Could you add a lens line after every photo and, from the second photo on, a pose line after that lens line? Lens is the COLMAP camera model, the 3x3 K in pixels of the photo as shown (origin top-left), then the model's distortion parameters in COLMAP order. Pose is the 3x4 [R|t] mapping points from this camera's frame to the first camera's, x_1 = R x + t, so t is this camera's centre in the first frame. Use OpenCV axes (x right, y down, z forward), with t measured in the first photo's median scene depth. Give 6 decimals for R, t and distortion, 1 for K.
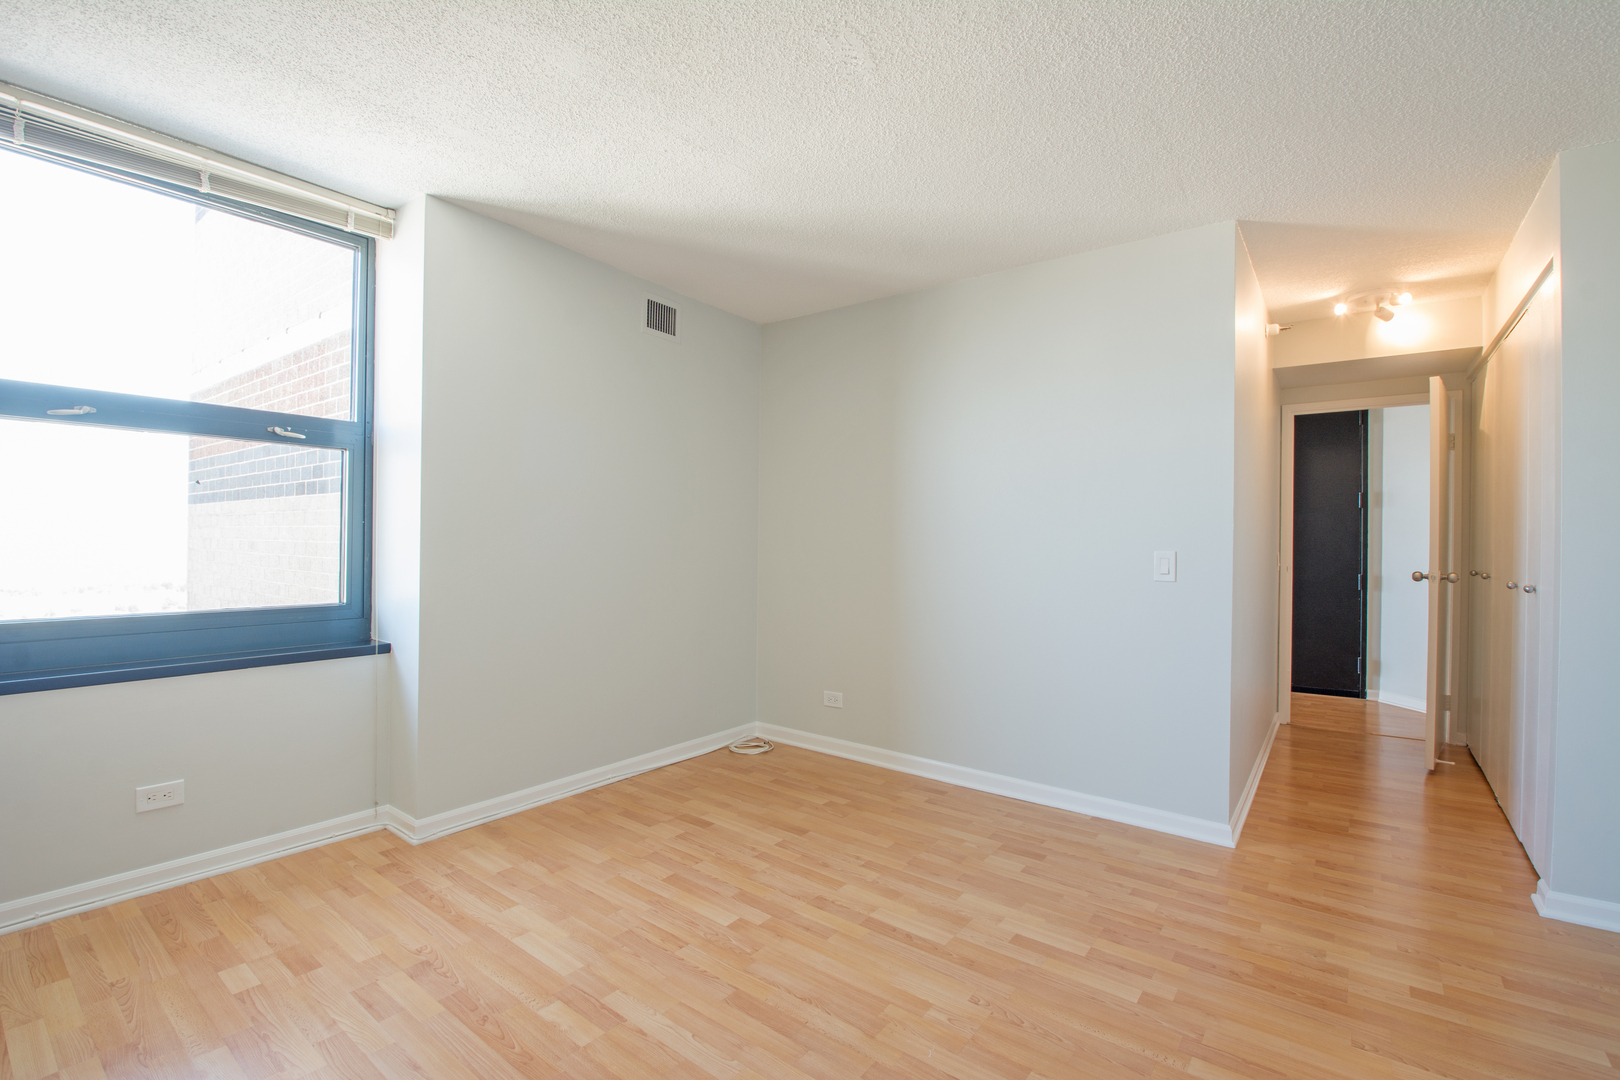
lens RADIAL K [[717.5, 0, 811.2], [0, 717.5, 531.4], [0, 0, 1]] dist [-0.023204, -0.002589]
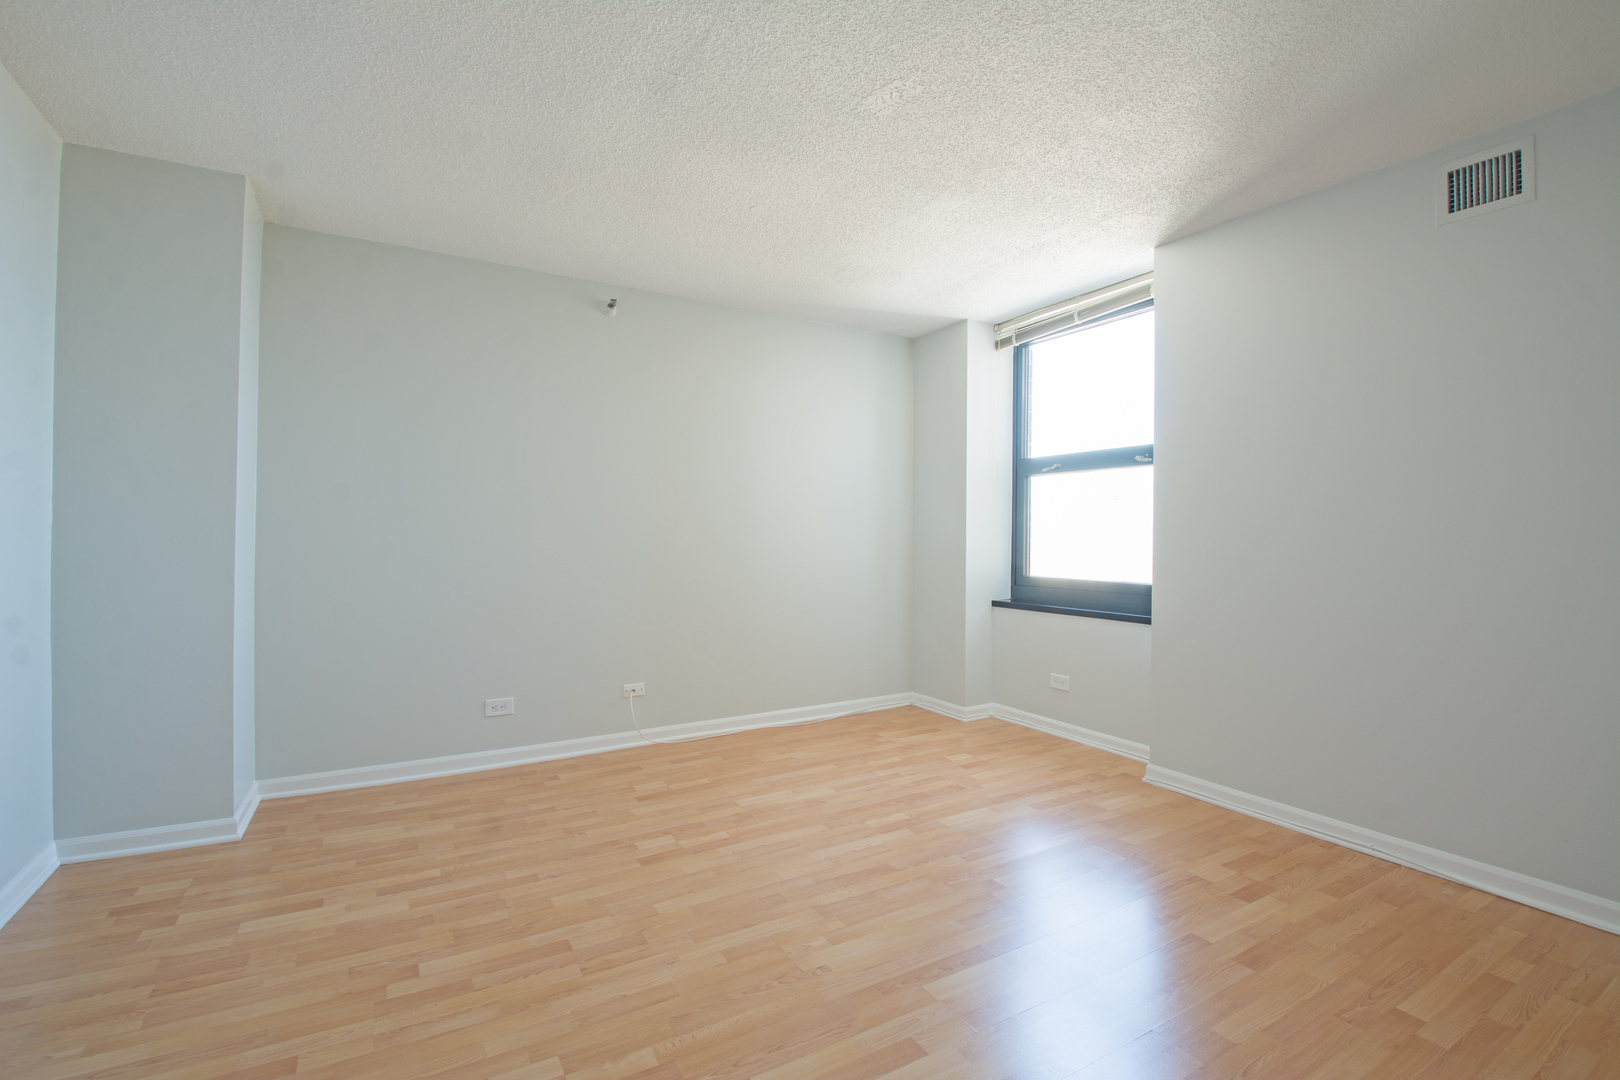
lens RADIAL K [[717.5, 0, 808.5], [0, 717.5, 543.5], [0, 0, 1]] dist [-0.023204, -0.002589]
pose [[-0.382613, -0.005004, -0.923895, 0.992137], [-0.006402, 0.999976, -0.002764, 0.042964], [0.923887, 0.004857, -0.382636, 1.141519]]
